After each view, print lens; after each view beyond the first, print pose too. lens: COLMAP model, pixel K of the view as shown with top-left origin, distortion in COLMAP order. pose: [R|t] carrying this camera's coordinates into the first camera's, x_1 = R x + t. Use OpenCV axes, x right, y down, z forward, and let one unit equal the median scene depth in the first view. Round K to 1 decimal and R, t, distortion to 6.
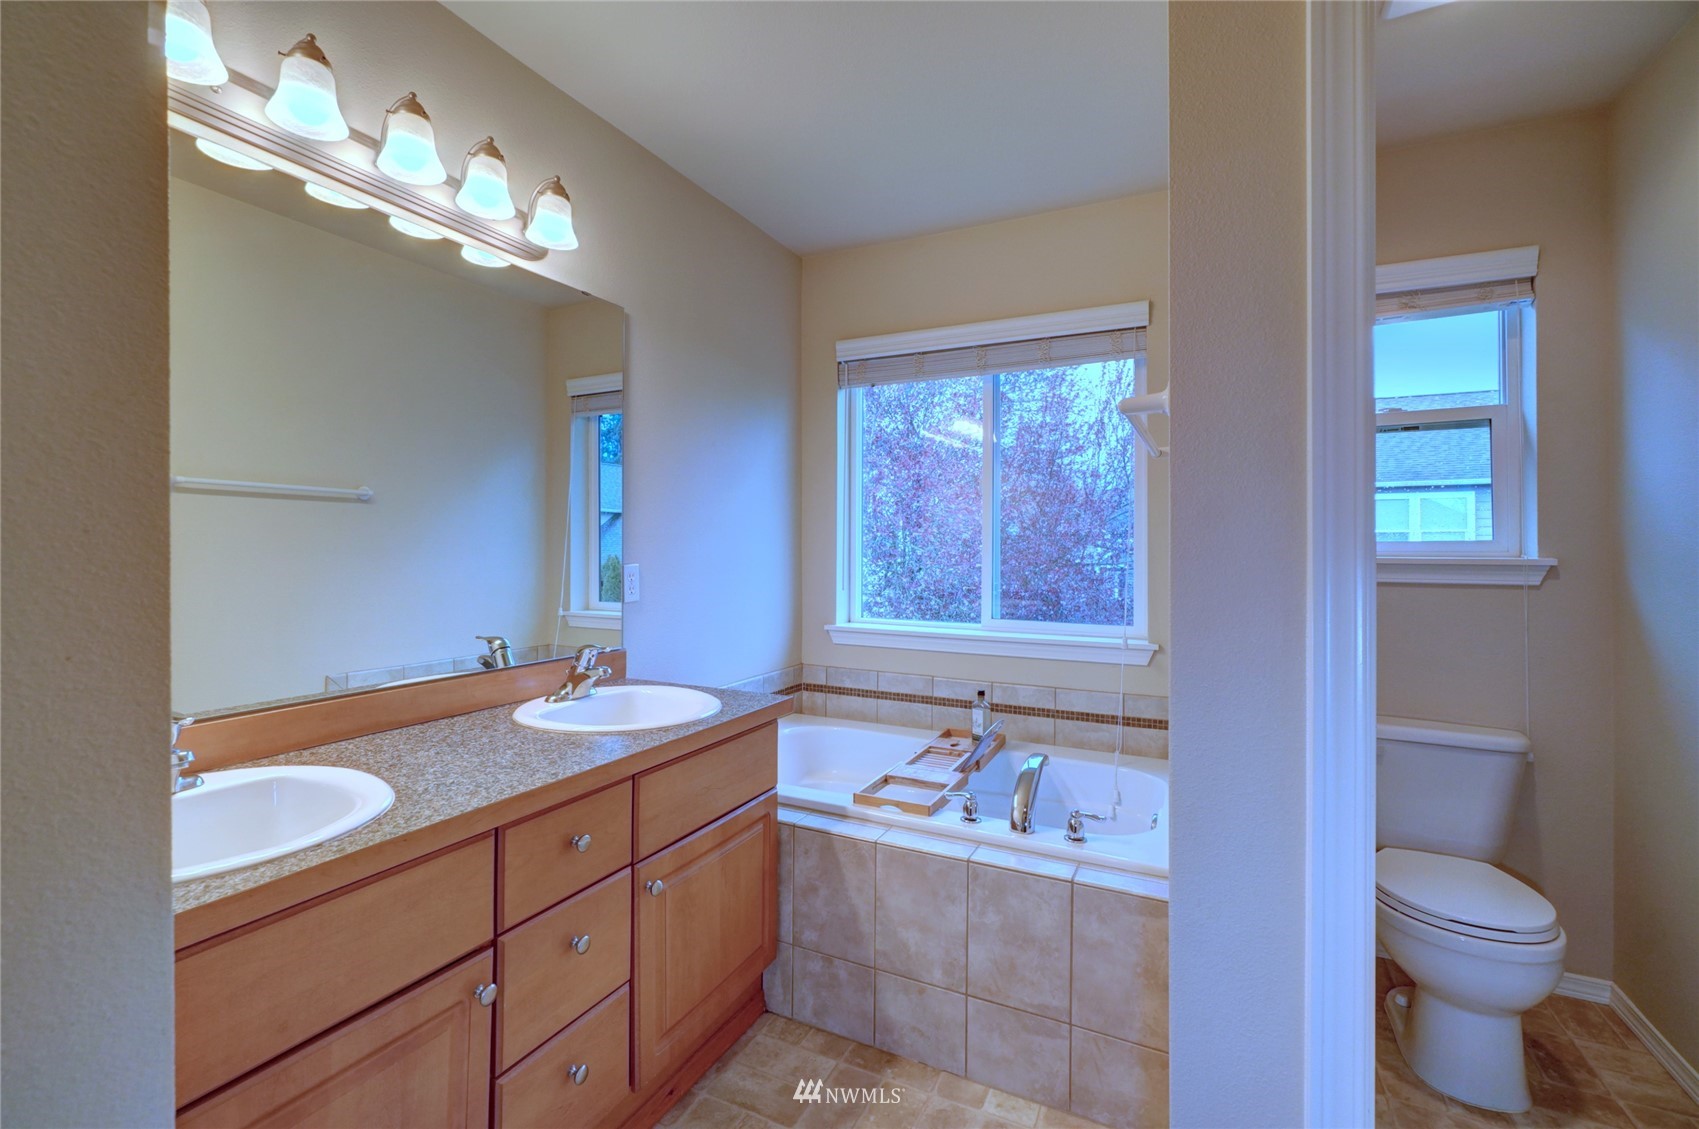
lens RADIAL K [[754.9, 0, 851.8], [0, 754.9, 548.8], [0, 0, 1]] dist [-0.007617, 0.005165]
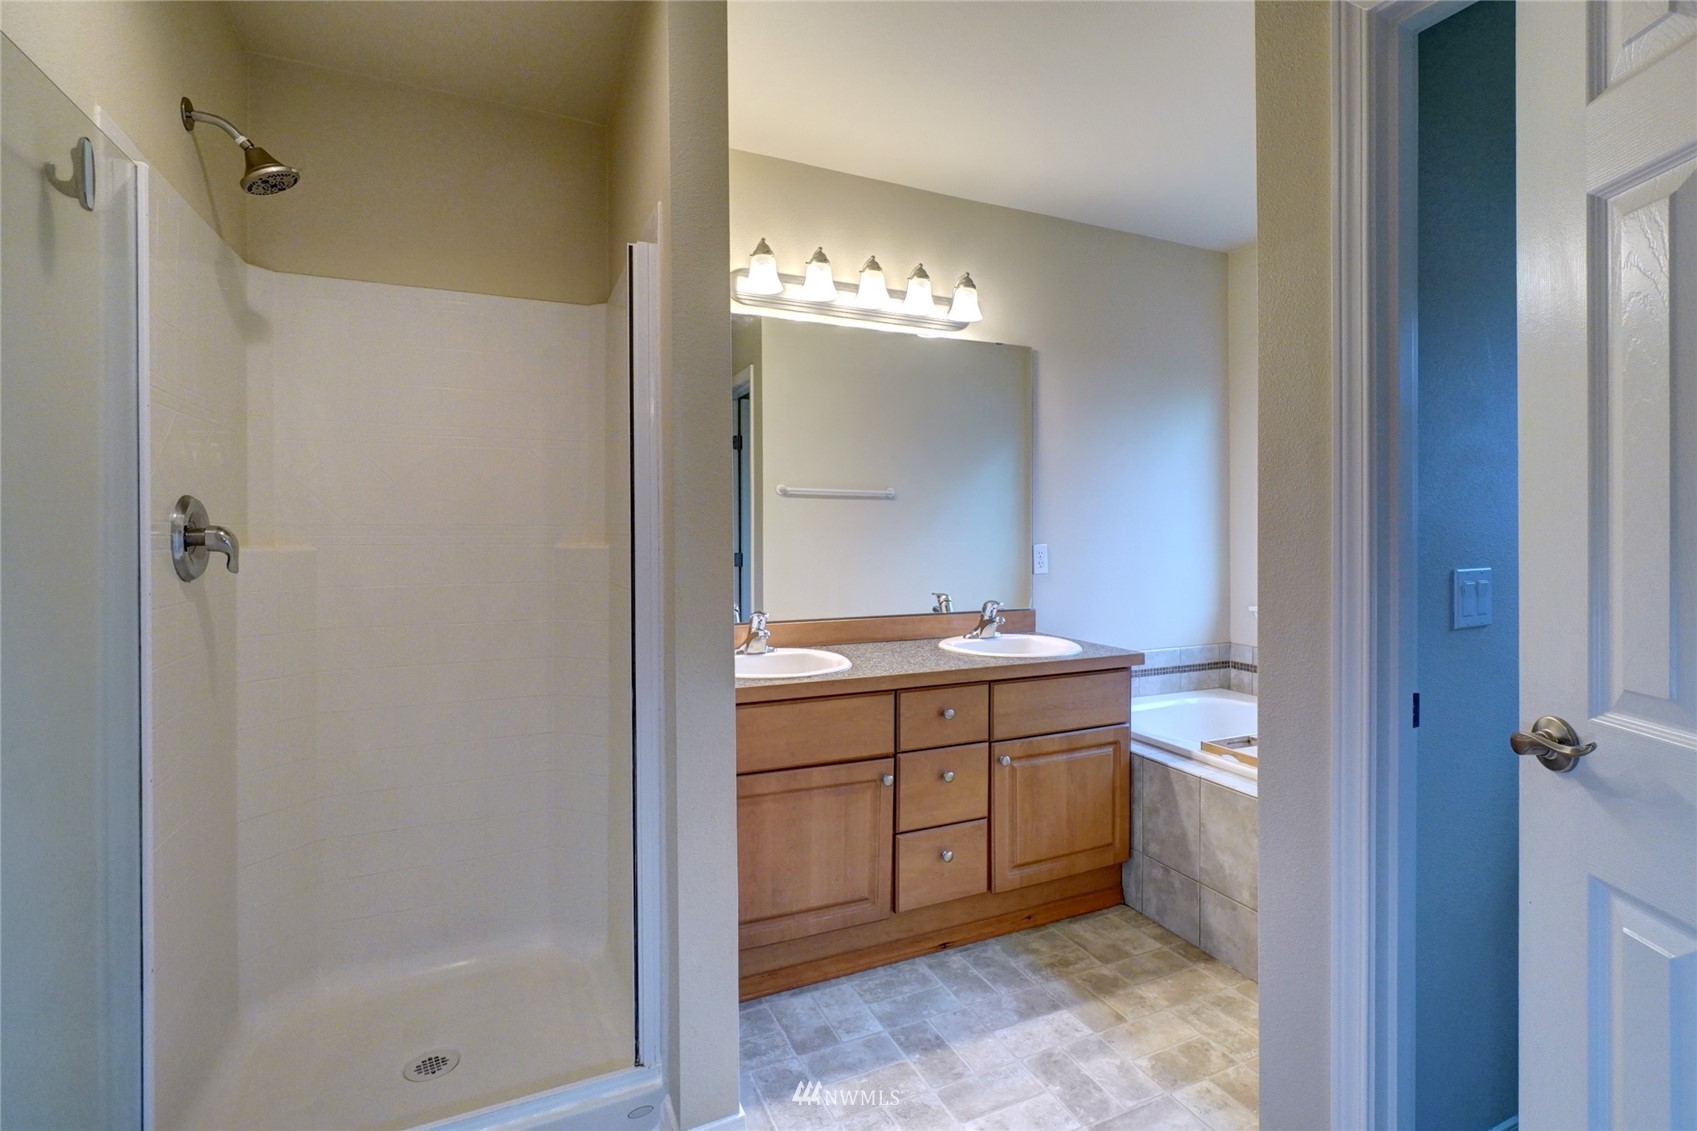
lens RADIAL K [[754.0, 0, 852.6], [0, 754.0, 550.4], [0, 0, 1]] dist [-0.007617, 0.005165]
pose [[0.781333, 0.013131, -0.623976, 0.329008], [0.001202, 0.999745, 0.022544, 0.002126], [0.624113, -0.018364, 0.781118, -0.260025]]
